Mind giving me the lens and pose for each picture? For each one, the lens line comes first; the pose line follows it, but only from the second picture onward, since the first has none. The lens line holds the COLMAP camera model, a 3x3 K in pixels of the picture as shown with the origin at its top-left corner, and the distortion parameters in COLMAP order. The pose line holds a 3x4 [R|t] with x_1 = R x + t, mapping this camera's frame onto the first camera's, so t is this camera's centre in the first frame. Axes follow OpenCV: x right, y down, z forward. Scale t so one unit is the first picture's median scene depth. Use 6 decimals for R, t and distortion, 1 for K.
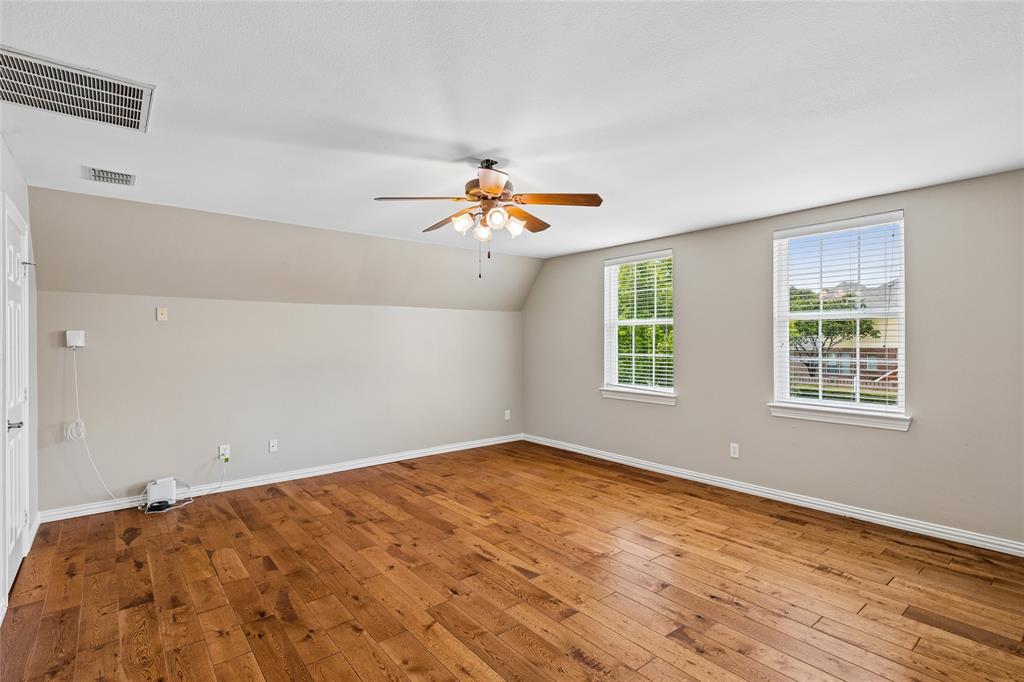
lens RADIAL K [[488.8, 0, 512.0], [0, 488.8, 342.1], [0, 0, 1]] dist [0.002242, -0.000177]
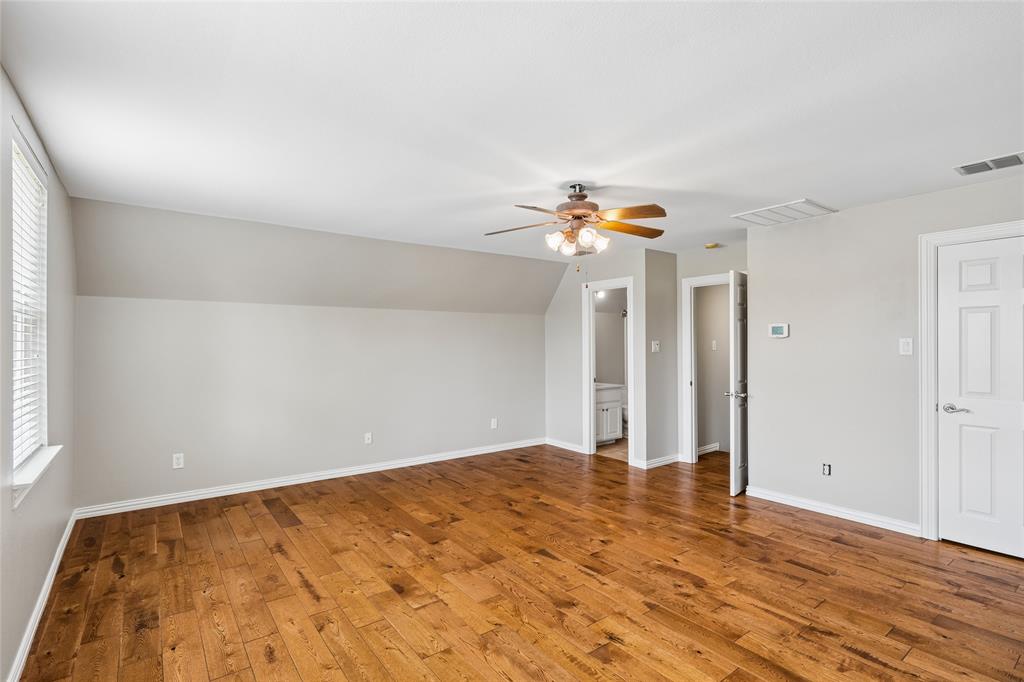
lens RADIAL K [[488.8, 0, 511.9], [0, 488.8, 341.3], [0, 0, 1]] dist [0.002242, -0.000177]
pose [[-0.999048, 0.005346, 0.043285, 0.052571], [0.005051, 0.999963, -0.006905, -0.002864], [-0.043320, -0.006680, -0.999039, 1.933189]]
